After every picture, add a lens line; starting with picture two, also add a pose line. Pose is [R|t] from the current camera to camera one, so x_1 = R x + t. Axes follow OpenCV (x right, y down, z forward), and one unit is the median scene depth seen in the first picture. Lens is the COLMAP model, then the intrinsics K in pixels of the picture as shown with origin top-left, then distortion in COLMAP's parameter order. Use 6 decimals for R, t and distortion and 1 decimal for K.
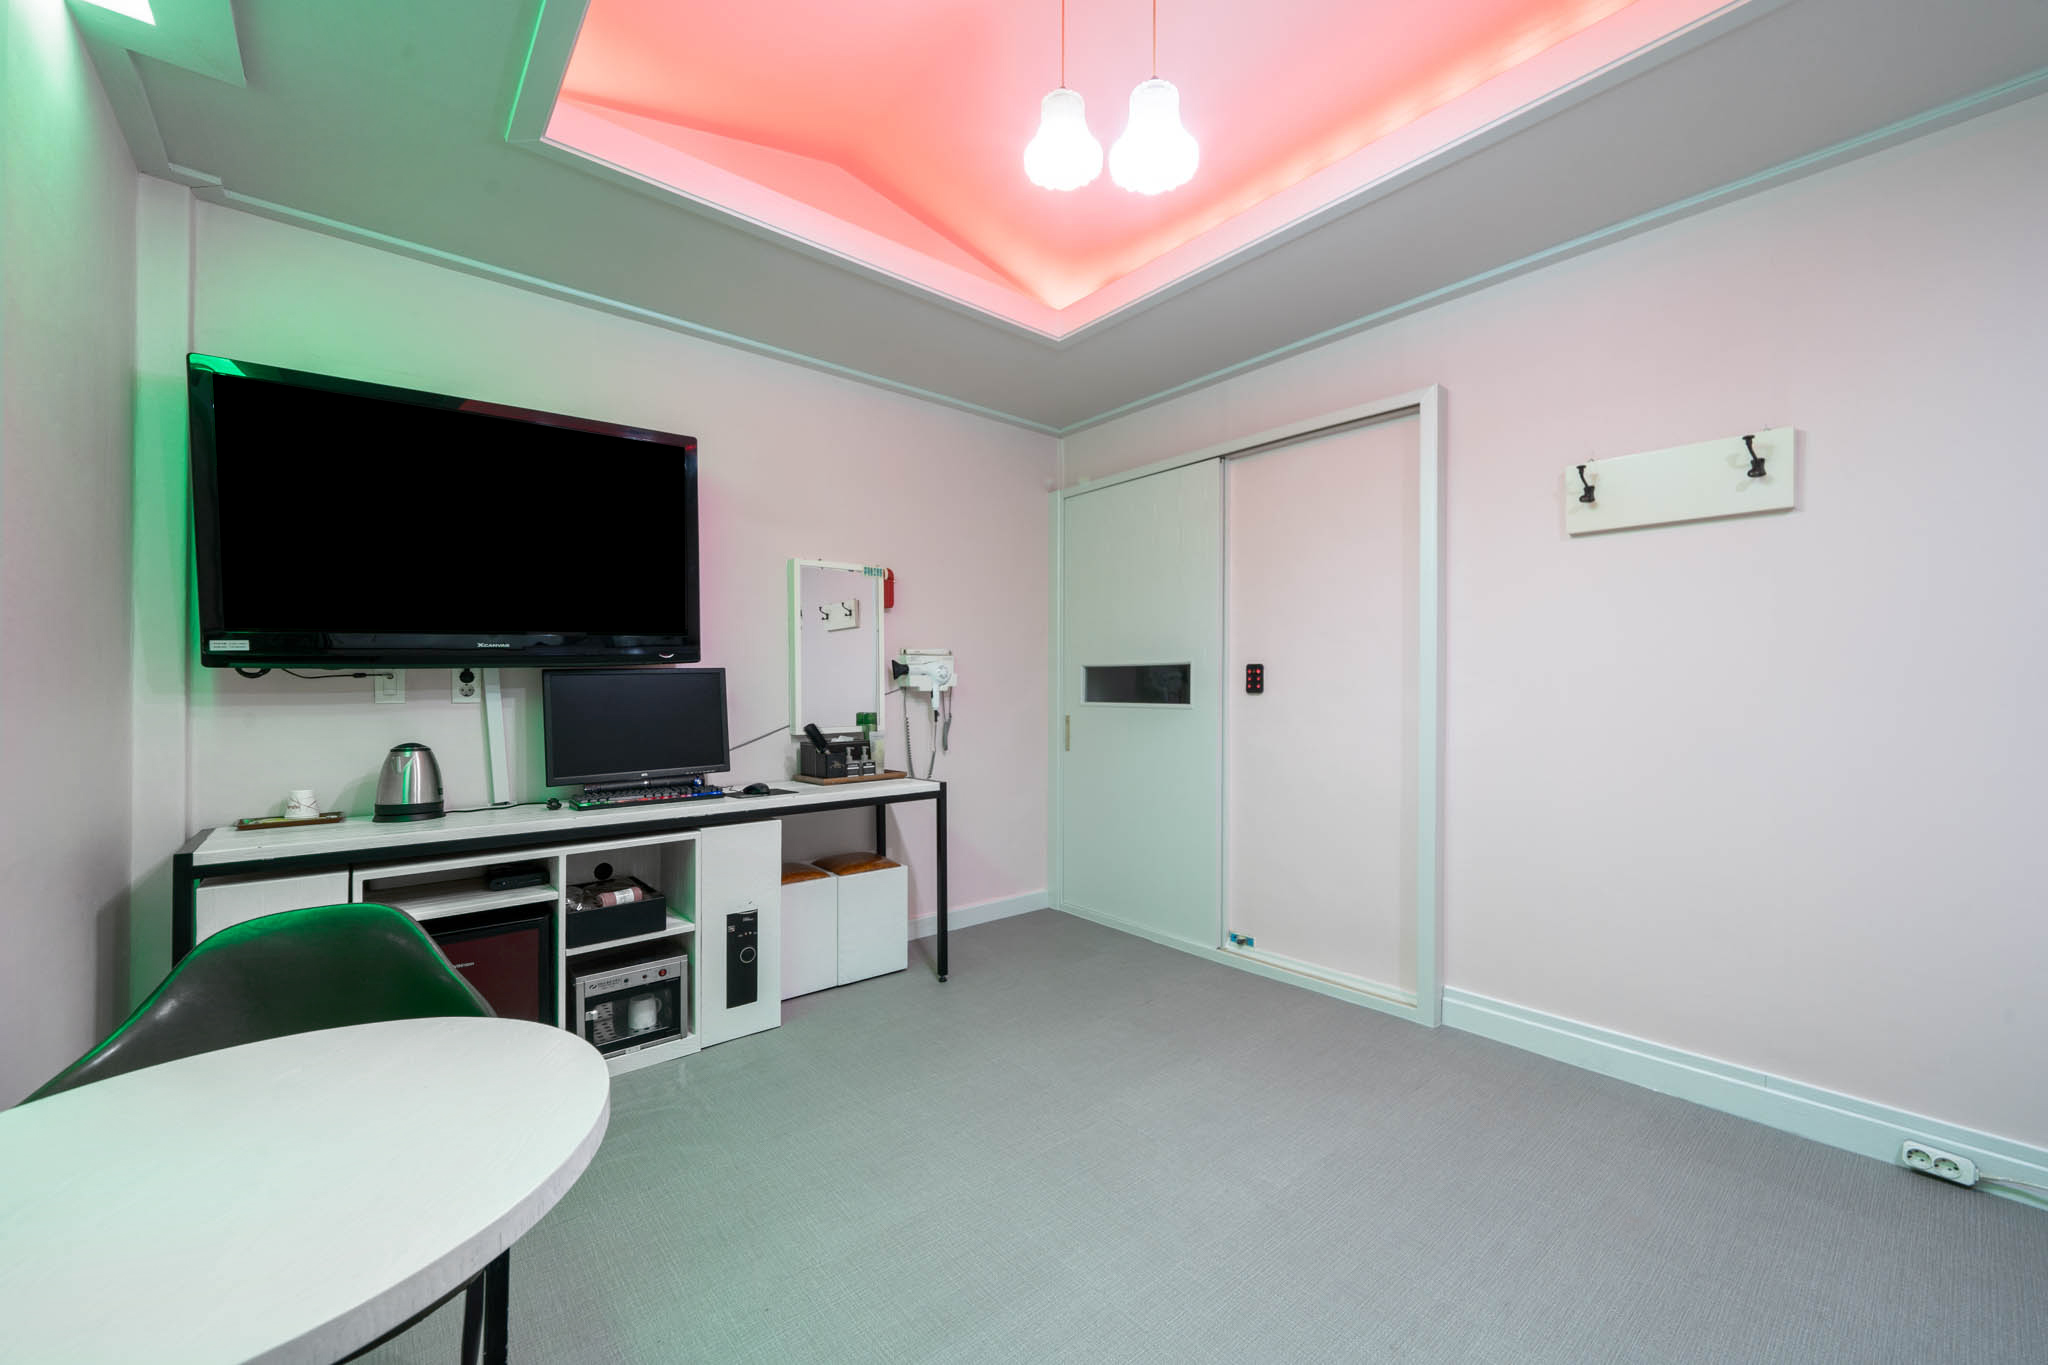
lens RADIAL K [[783.8, 0, 1027.1], [0, 783.8, 672.1], [0, 0, 1]] dist [0.001685, 0.000139]
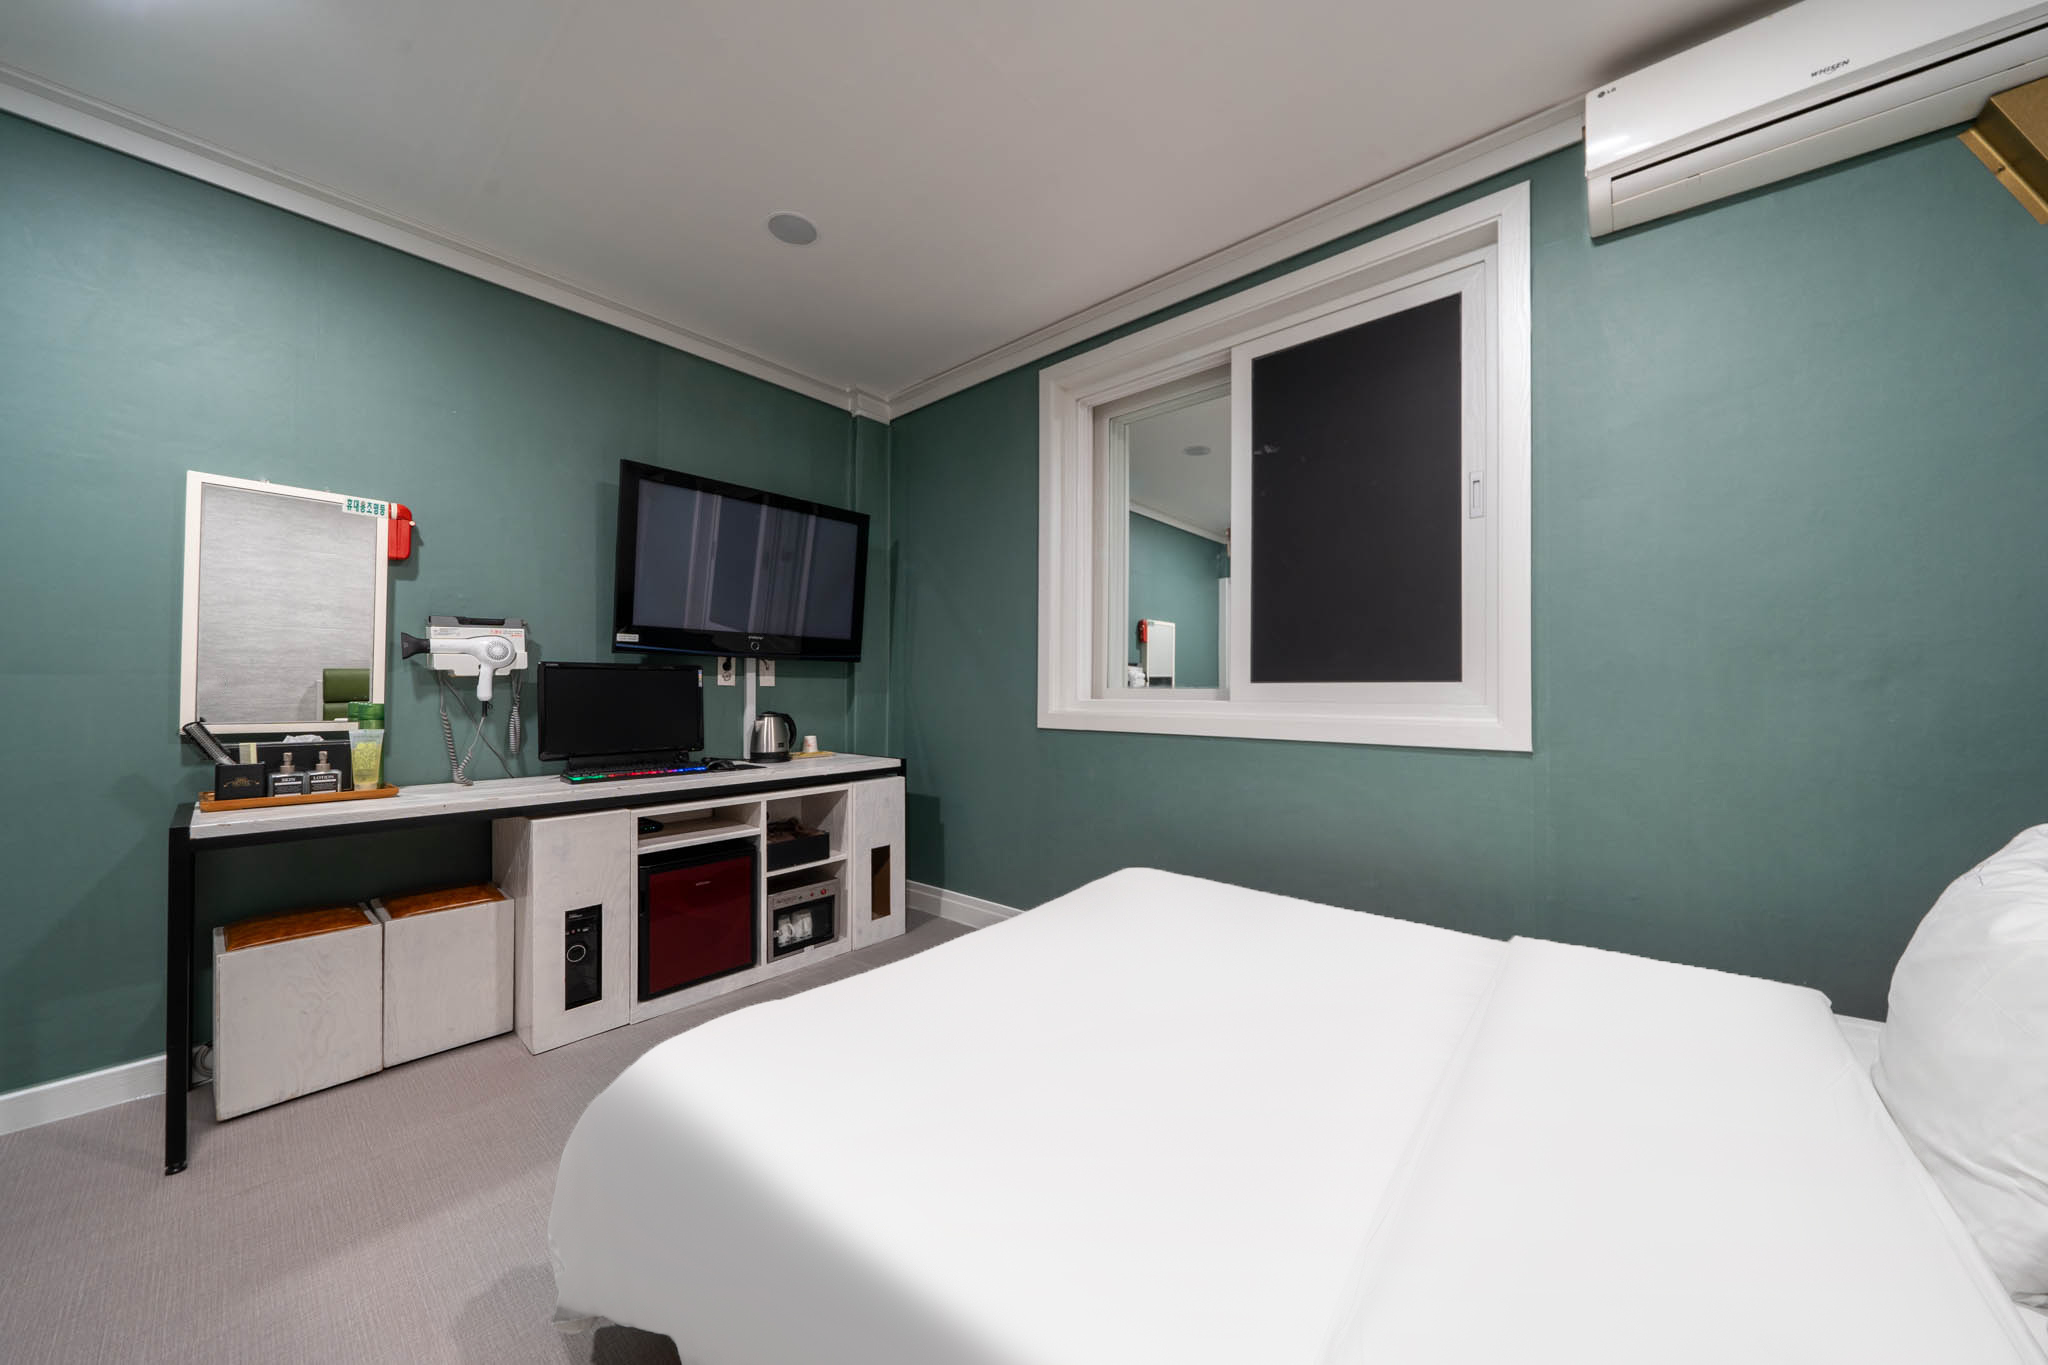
lens RADIAL K [[697.3, 0, 1024.9], [0, 697.3, 681.1], [0, 0, 1]] dist [-0.001287, -0.000090]
pose [[0.988991, 0.014258, 0.147287, -0.310289], [-0.017362, 0.999653, 0.019812, 0.003495], [-0.146954, -0.022151, 0.988895, -0.190302]]
